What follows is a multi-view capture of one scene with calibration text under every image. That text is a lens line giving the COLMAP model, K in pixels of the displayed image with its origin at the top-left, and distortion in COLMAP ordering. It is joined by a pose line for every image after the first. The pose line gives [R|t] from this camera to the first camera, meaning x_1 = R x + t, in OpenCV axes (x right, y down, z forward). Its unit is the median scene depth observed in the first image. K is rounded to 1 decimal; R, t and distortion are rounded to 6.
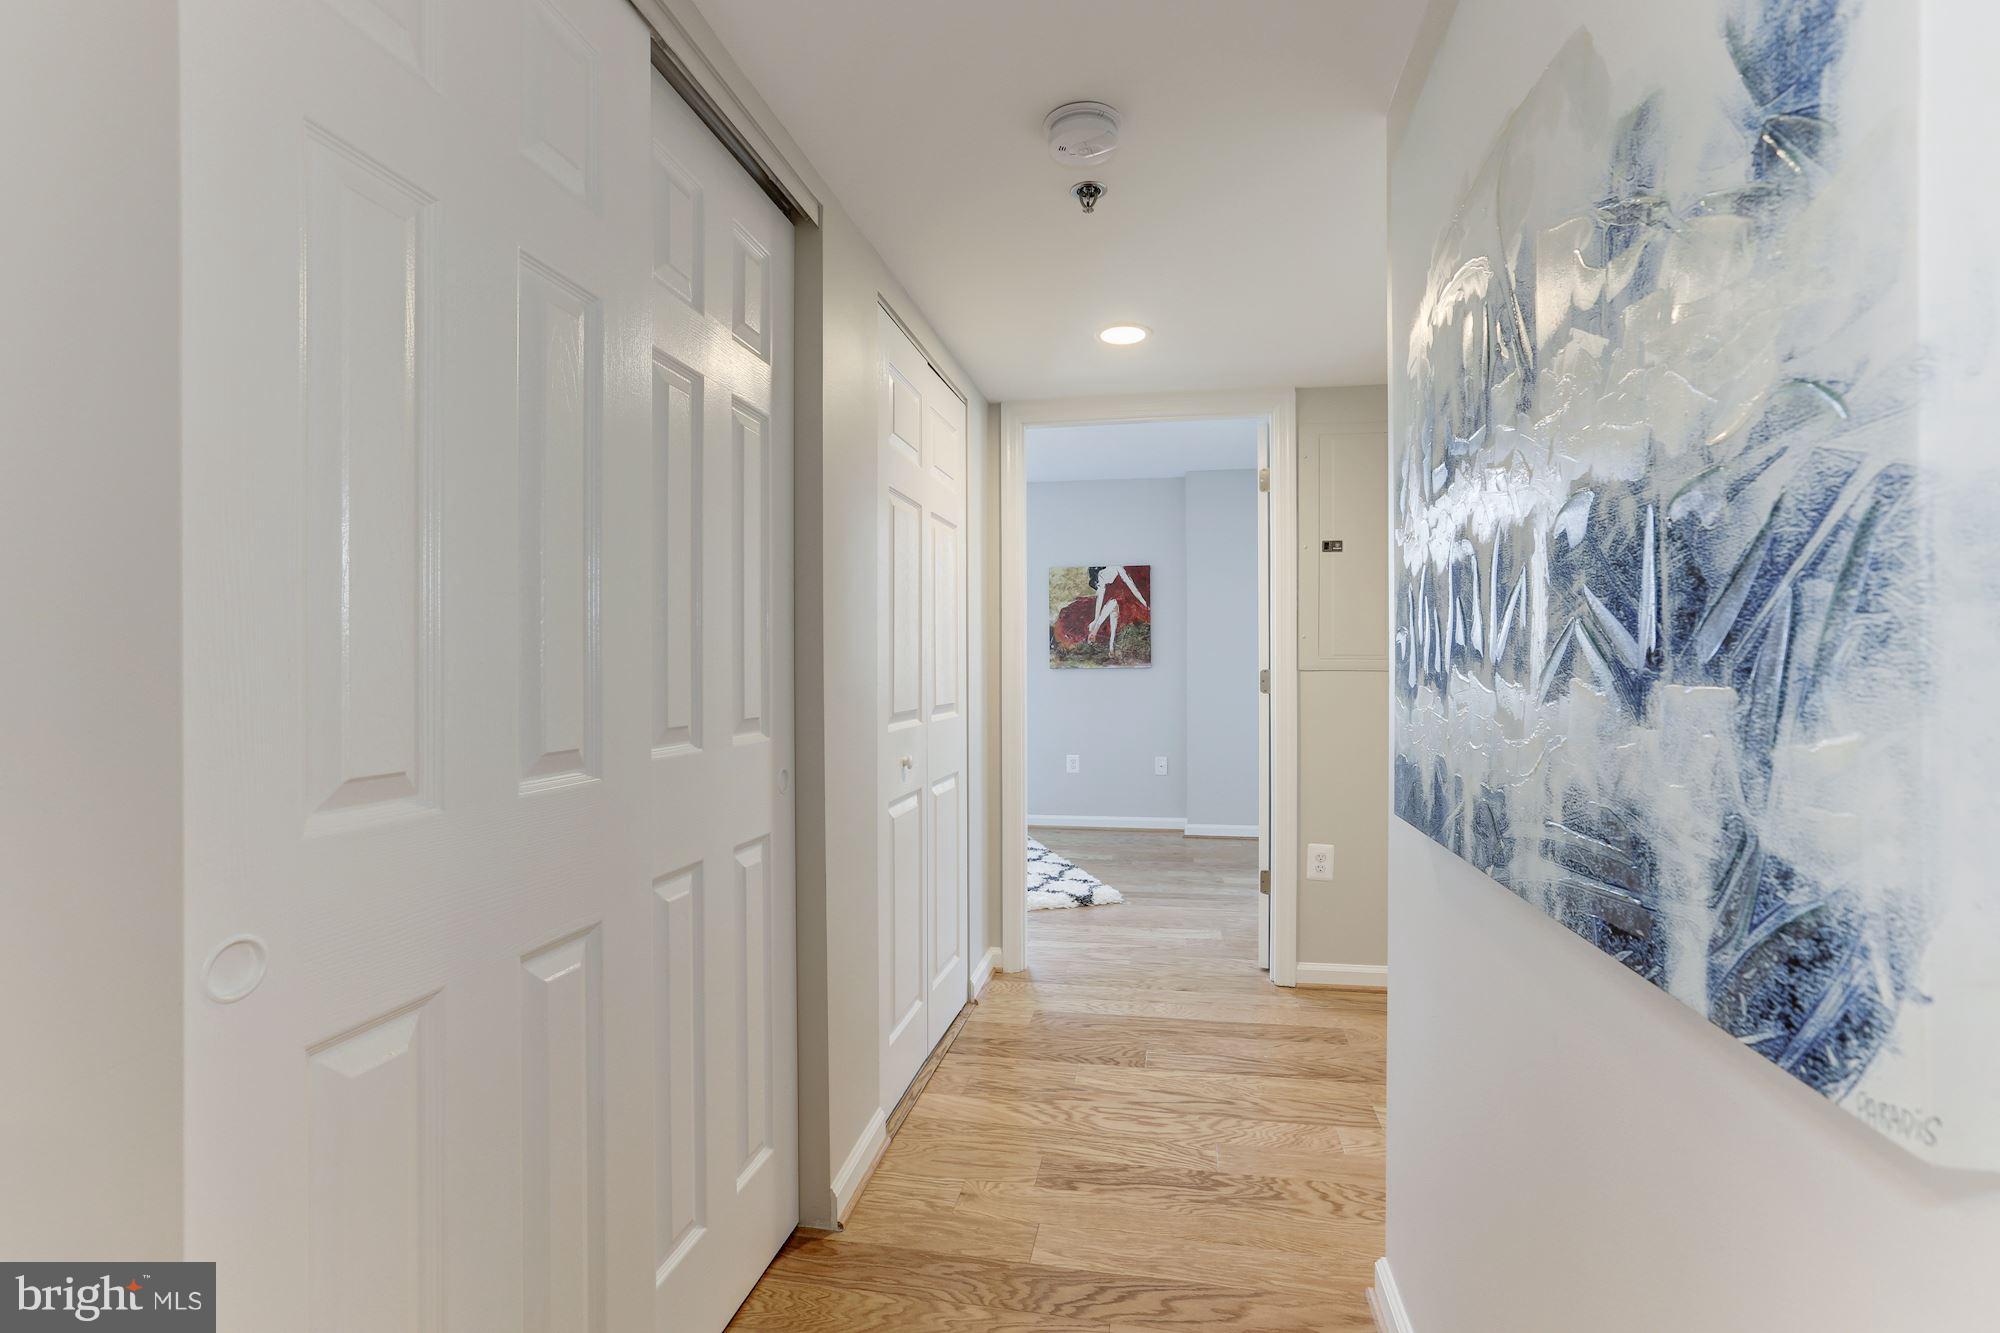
lens RADIAL K [[907.3, 0, 1009.6], [0, 907.3, 667.1], [0, 0, 1]] dist [-0.030348, 0.018197]
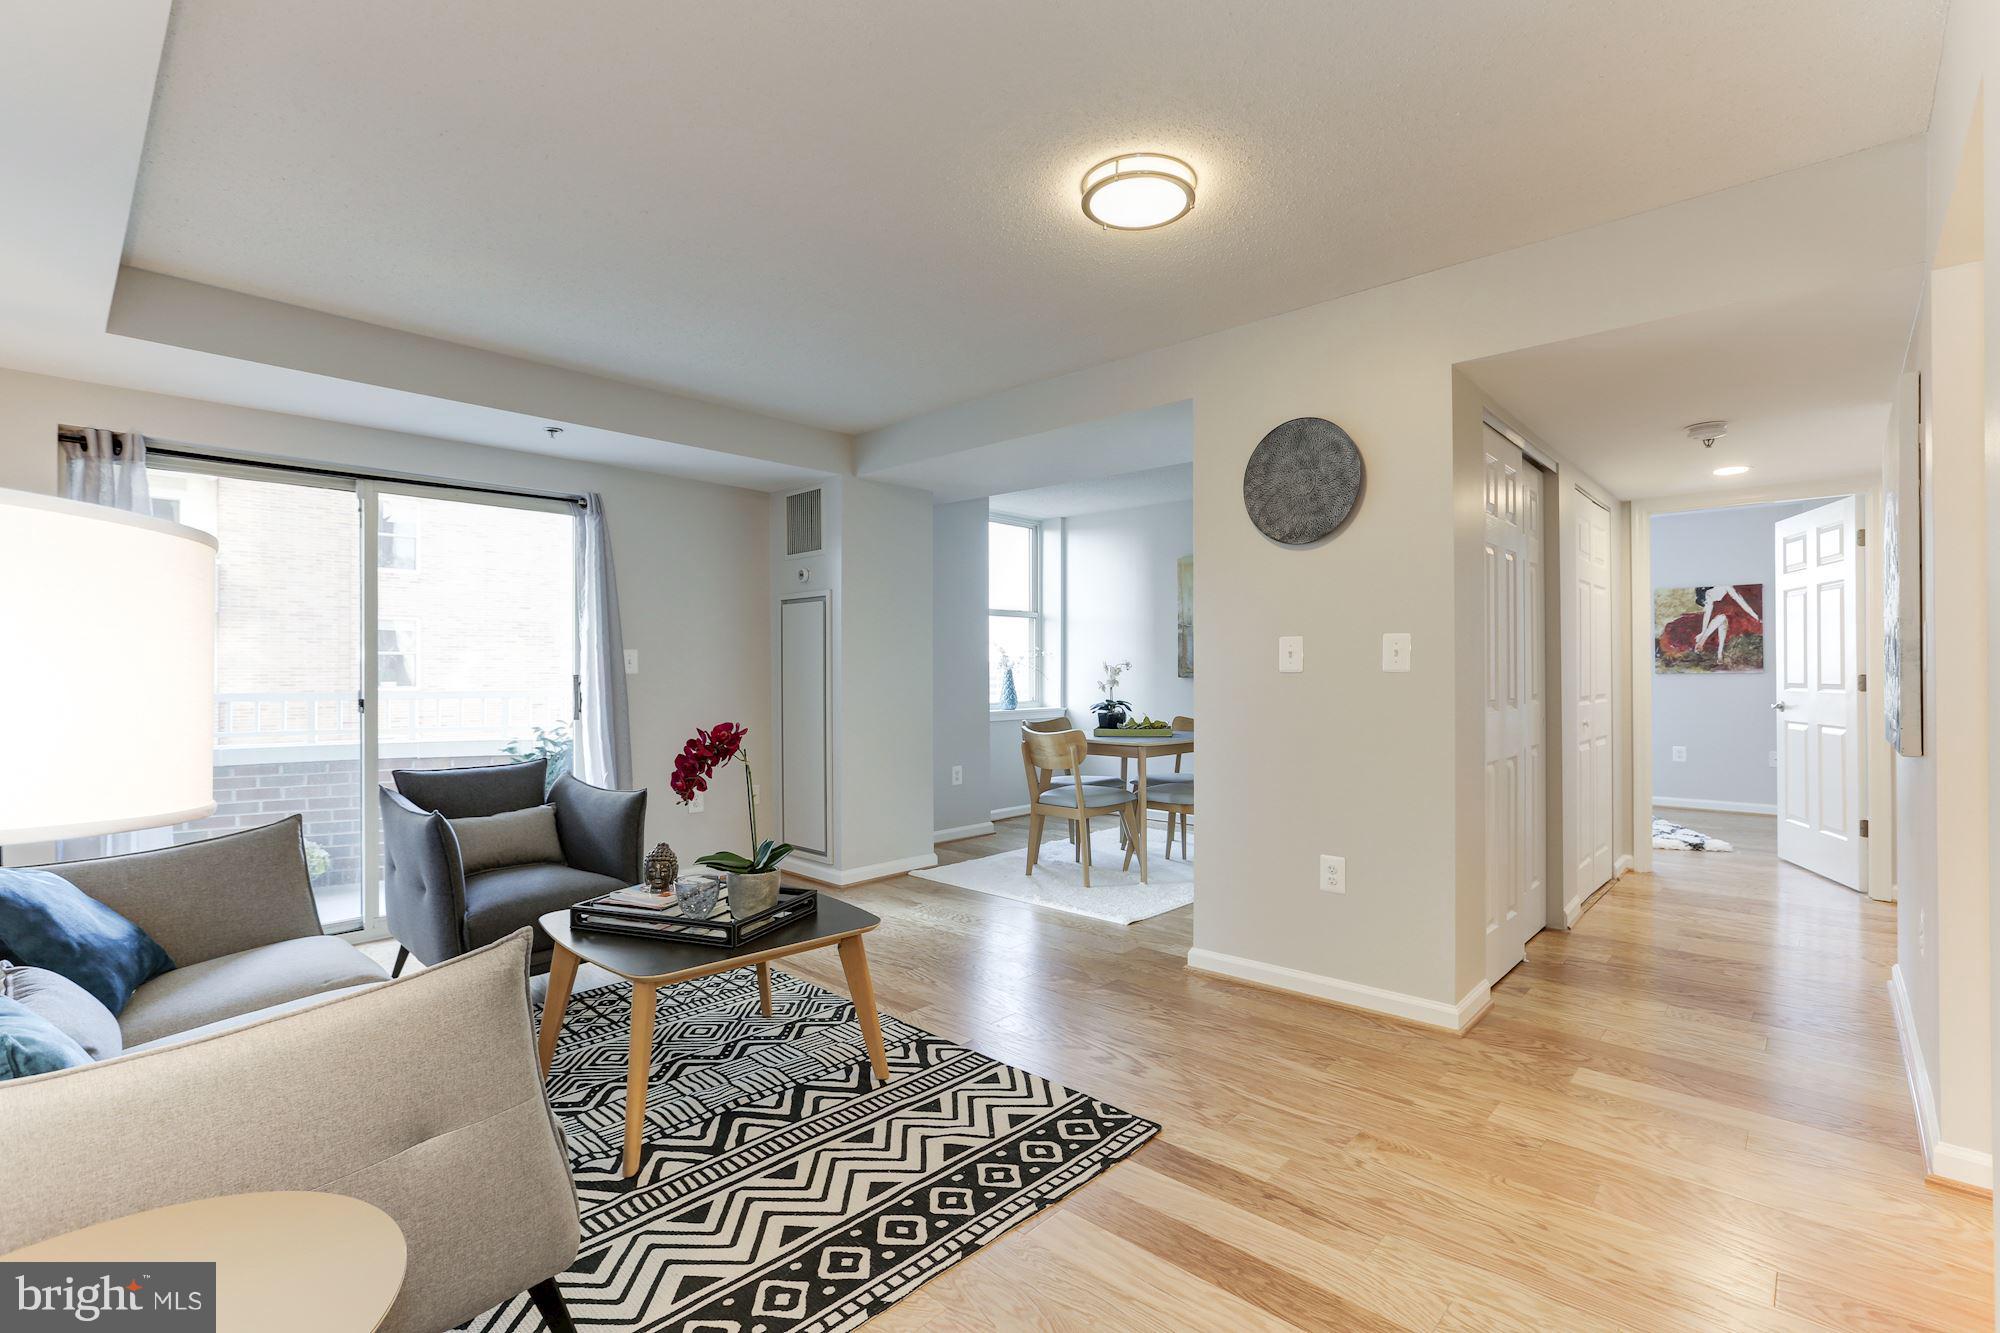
lens RADIAL K [[907.3, 0, 1009.6], [0, 907.3, 667.1], [0, 0, 1]] dist [-0.030348, 0.018197]
pose [[0.849516, -0.002679, -0.527556, -0.055789], [-0.000285, 0.999985, -0.005537, -0.000362], [0.527563, 0.004854, 0.849502, -0.463545]]
